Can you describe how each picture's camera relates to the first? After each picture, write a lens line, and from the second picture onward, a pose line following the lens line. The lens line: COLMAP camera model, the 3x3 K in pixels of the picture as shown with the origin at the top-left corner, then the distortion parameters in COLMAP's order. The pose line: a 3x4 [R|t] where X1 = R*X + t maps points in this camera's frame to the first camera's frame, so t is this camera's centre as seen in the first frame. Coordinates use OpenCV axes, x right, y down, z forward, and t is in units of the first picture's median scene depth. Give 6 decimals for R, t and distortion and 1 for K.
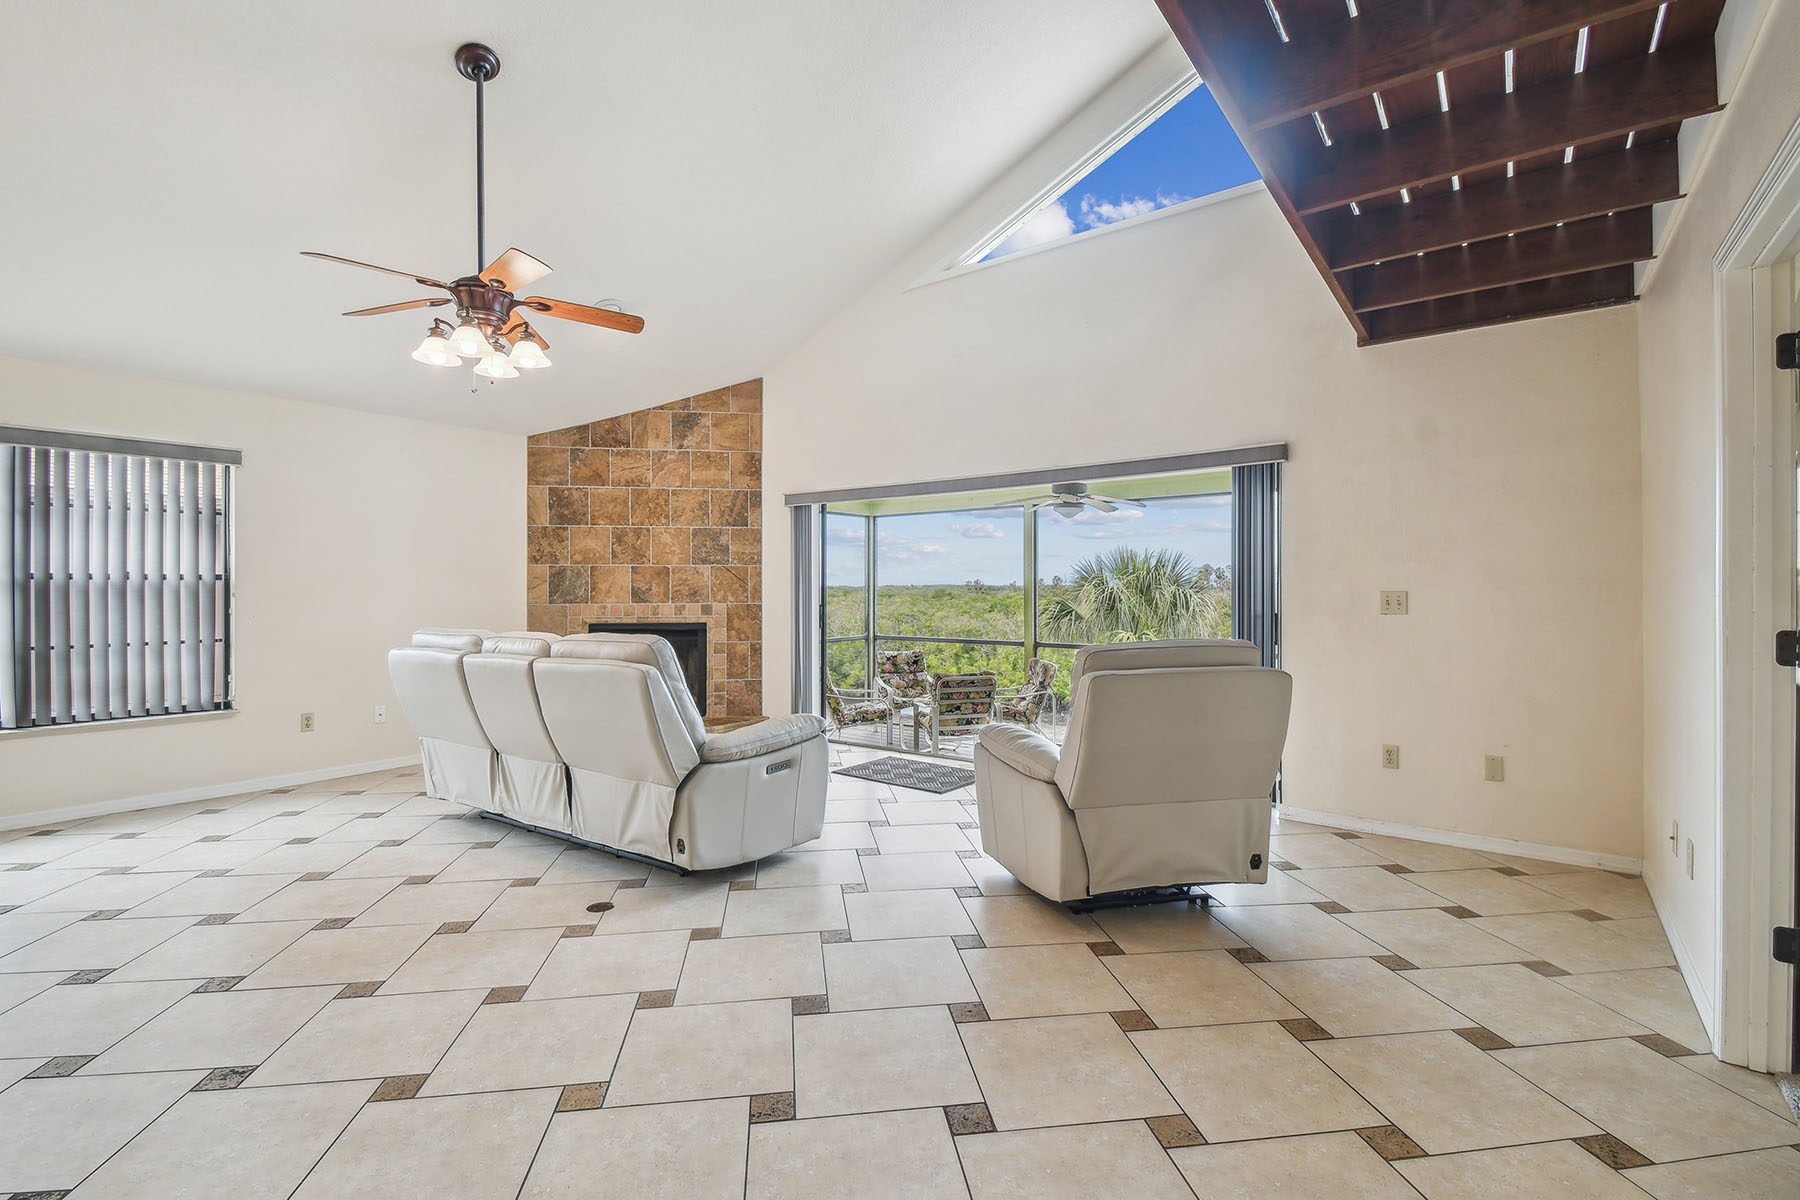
lens RADIAL K [[807.4, 0, 908.4], [0, 807.4, 592.6], [0, 0, 1]] dist [0.005148, -0.002895]
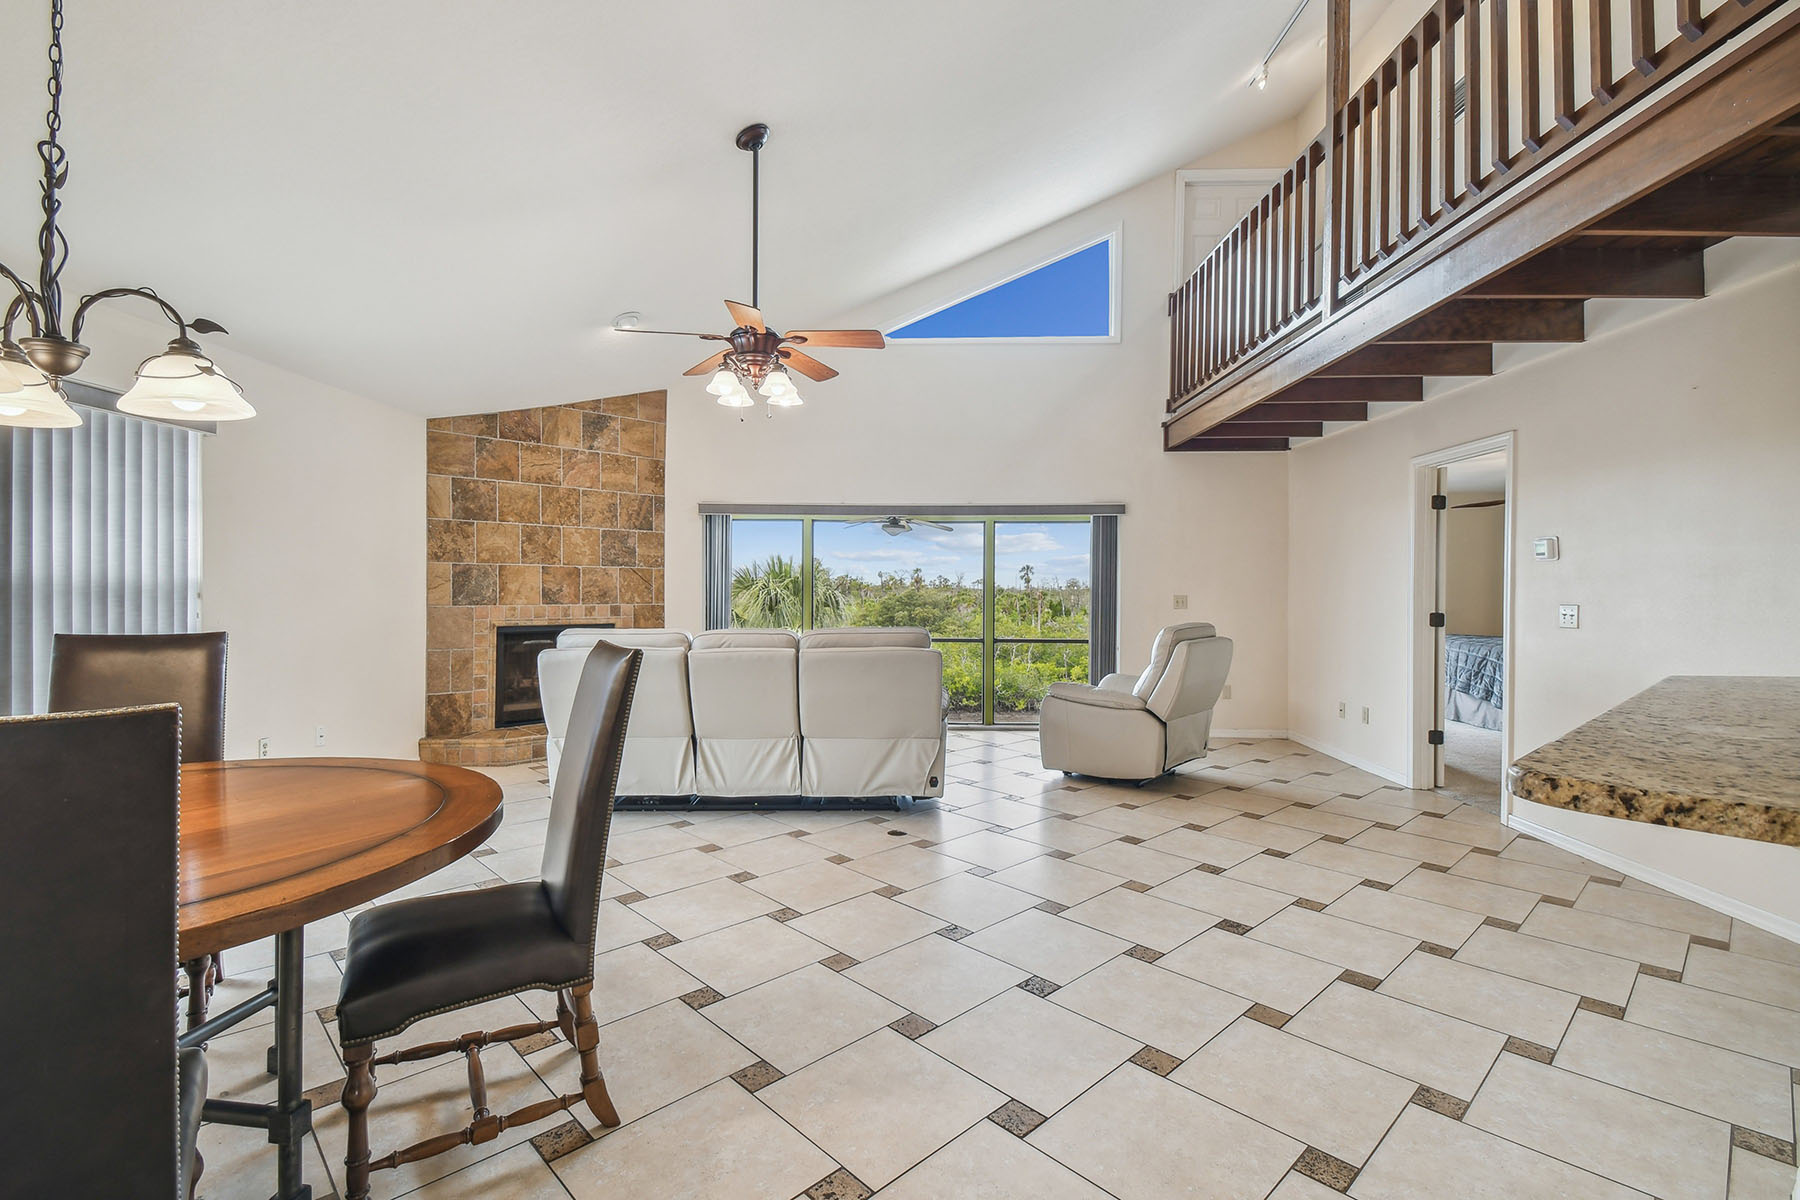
lens RADIAL K [[807.4, 0, 901.0], [0, 807.4, 606.2], [0, 0, 1]] dist [0.005148, -0.002895]
pose [[0.819391, -0.003073, 0.573226, -0.546294], [-0.006670, 0.999867, 0.014894, -0.001930], [-0.573196, -0.016027, 0.819262, -0.041591]]
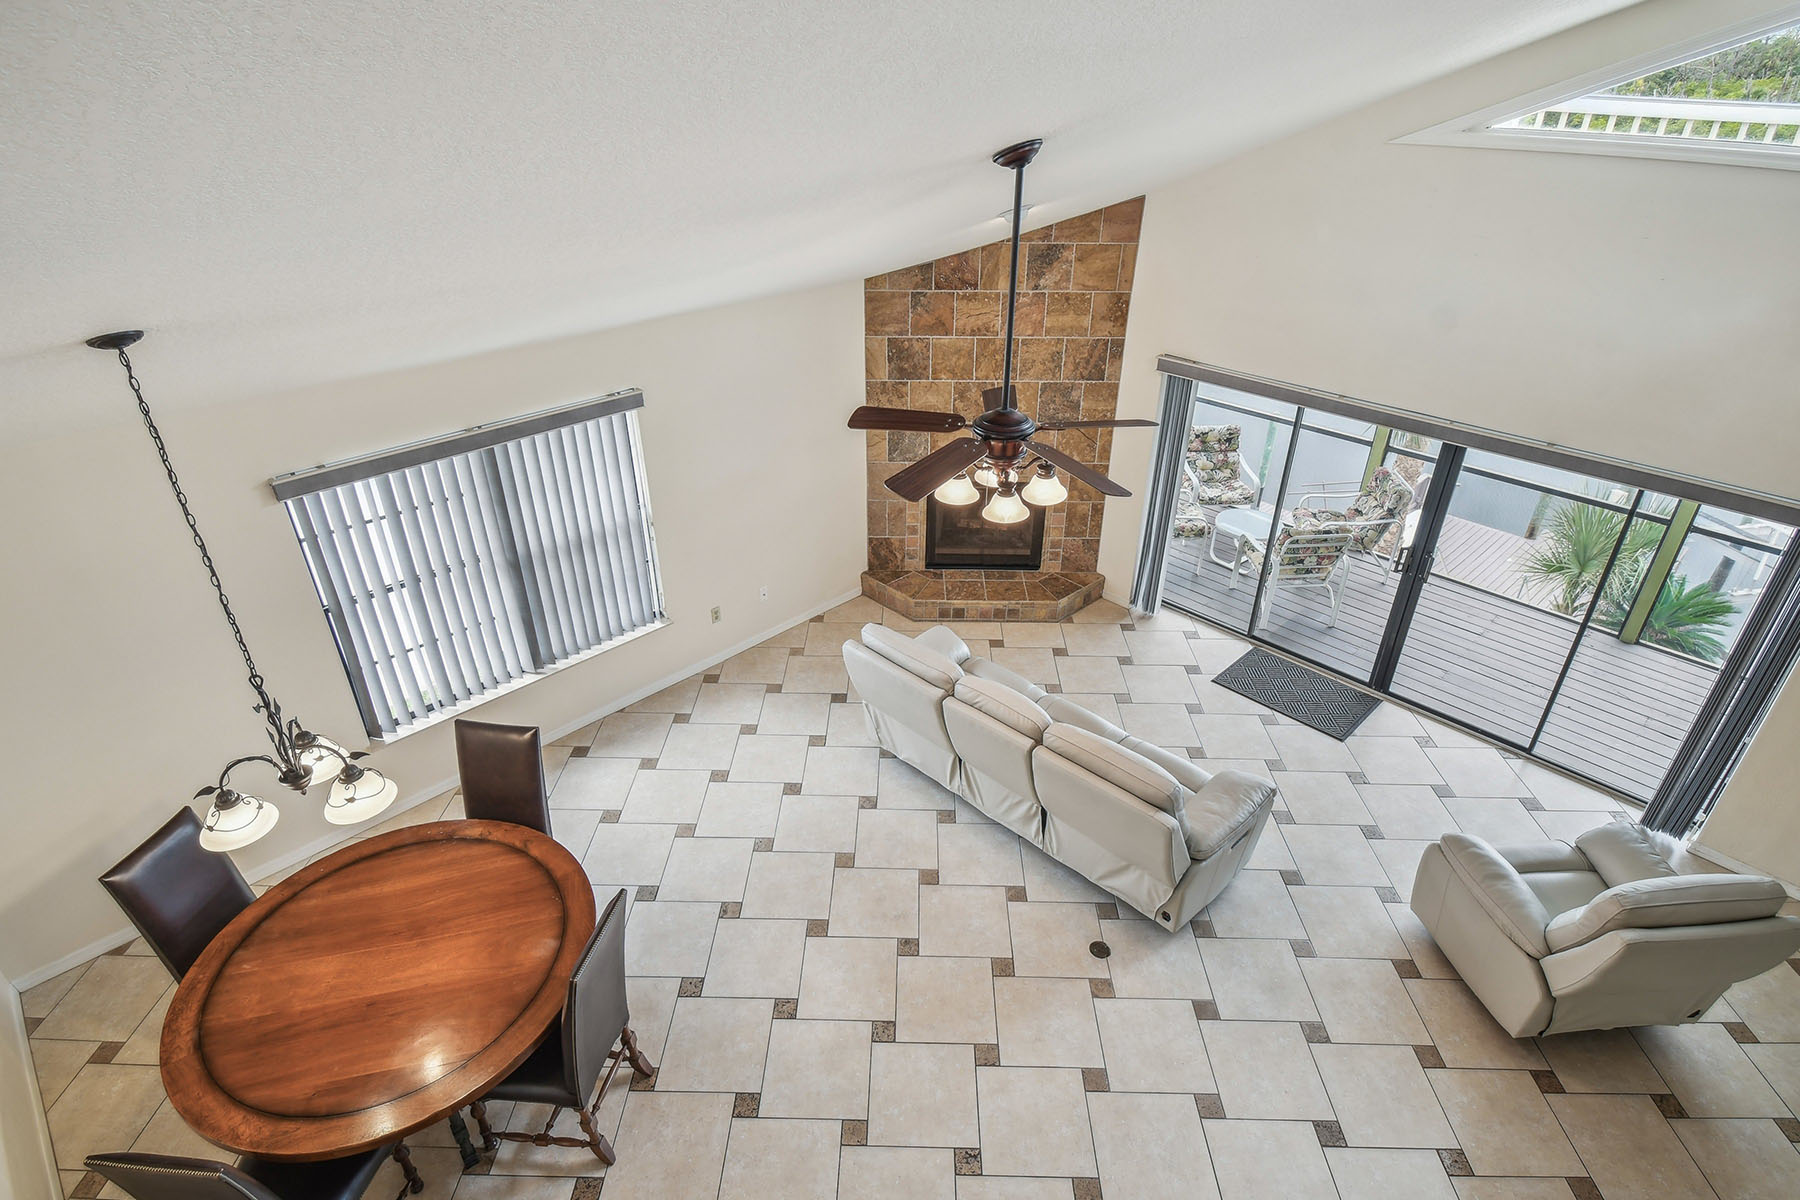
lens RADIAL K [[929.3, 0, 896.9], [0, 929.3, 600.4], [0, 0, 1]] dist [0.012593, -0.002544]
pose [[0.984084, 0.089334, -0.153616, -0.248966], [0.000525, 0.862990, 0.505222, -0.392768], [0.177703, -0.497261, 0.849207, -0.010236]]
